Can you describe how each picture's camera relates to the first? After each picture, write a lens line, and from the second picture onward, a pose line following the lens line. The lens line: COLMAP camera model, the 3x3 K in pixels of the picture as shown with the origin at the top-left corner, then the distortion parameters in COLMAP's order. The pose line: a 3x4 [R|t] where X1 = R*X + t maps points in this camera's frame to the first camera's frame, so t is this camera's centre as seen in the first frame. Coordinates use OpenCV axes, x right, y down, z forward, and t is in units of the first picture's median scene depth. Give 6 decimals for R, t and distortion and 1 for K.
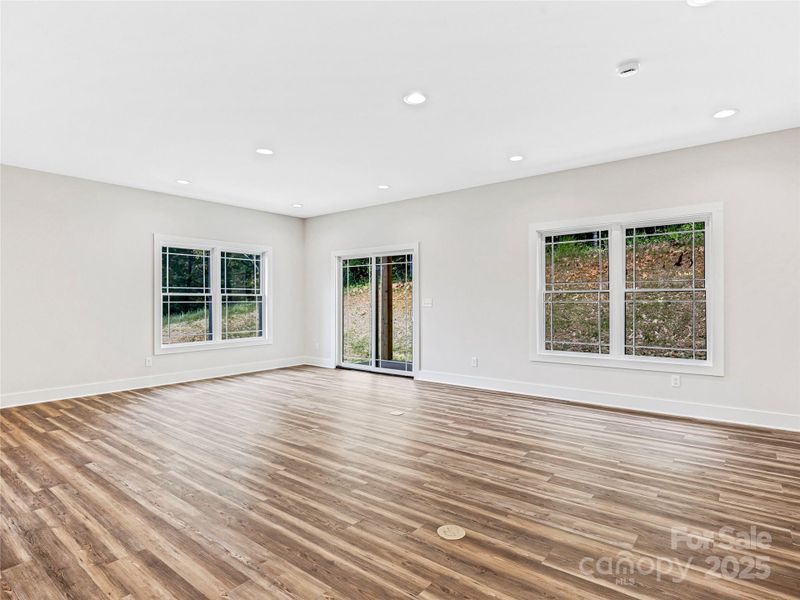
lens RADIAL K [[446.9, 0, 401.7], [0, 446.9, 301.0], [0, 0, 1]] dist [0.001881, 0.000518]
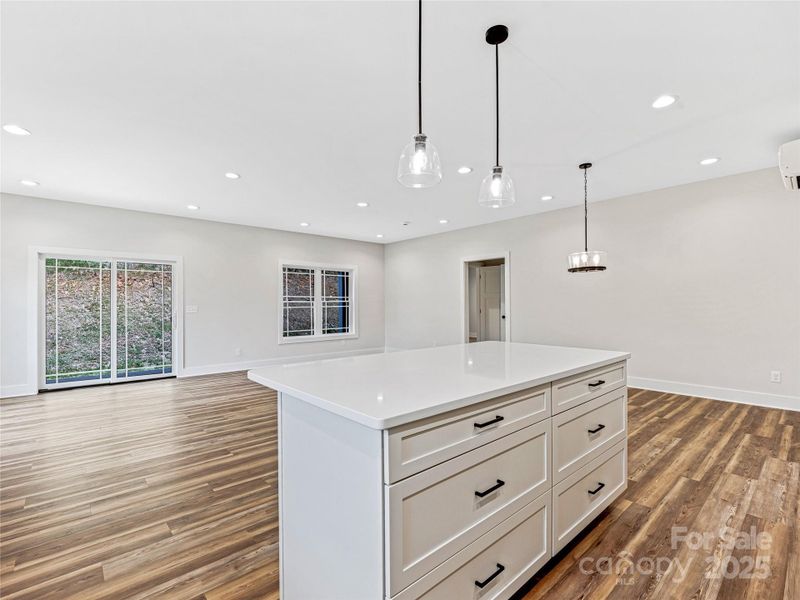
lens RADIAL K [[386.0, 0, 399.4], [0, 386.0, 304.1], [0, 0, 1]] dist [-0.001823, -0.000122]
pose [[0.152697, 0.007640, 0.988243, -1.436016], [0.006620, 0.999940, -0.008754, 0.004347], [-0.988251, 0.007879, 0.152637, 0.514444]]
